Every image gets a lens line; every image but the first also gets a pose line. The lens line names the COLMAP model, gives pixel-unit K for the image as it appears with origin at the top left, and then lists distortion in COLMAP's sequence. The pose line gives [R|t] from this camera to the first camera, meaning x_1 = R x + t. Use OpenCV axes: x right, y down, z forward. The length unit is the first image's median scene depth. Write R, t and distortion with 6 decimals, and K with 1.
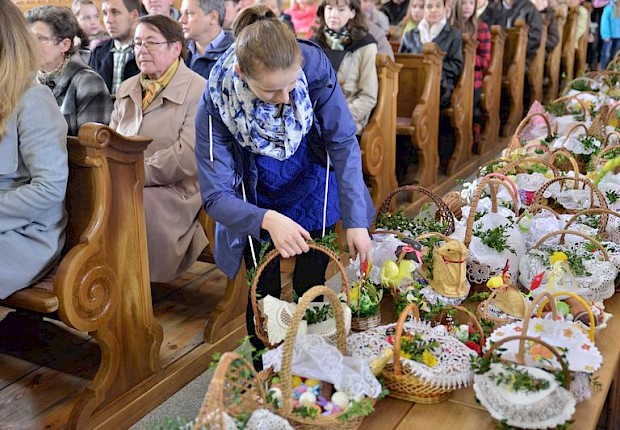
lens RADIAL K [[716.5, 0, 306.9], [0, 716.5, 210.7], [0, 0, 1]] dist [0.042914, 0.040939]
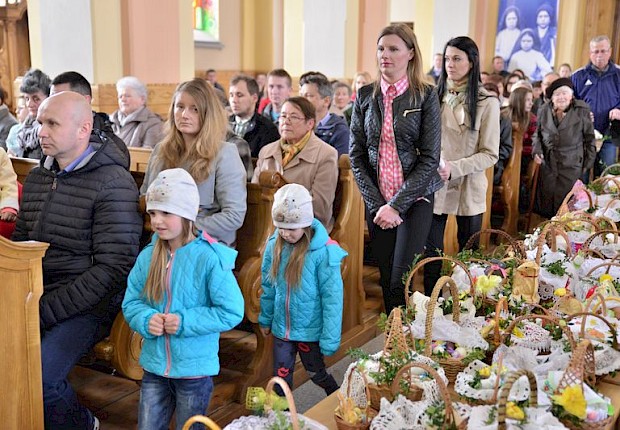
lens RADIAL K [[779.5, 0, 308.5], [0, 779.5, 233.3], [0, 0, 1]] dist [0.014989, 0.012422]
pose [[0.999400, 0.033029, -0.010415, -0.174967], [-0.033909, 0.994373, -0.100358, 0.129217], [0.007042, 0.100651, 0.994897, -0.425803]]
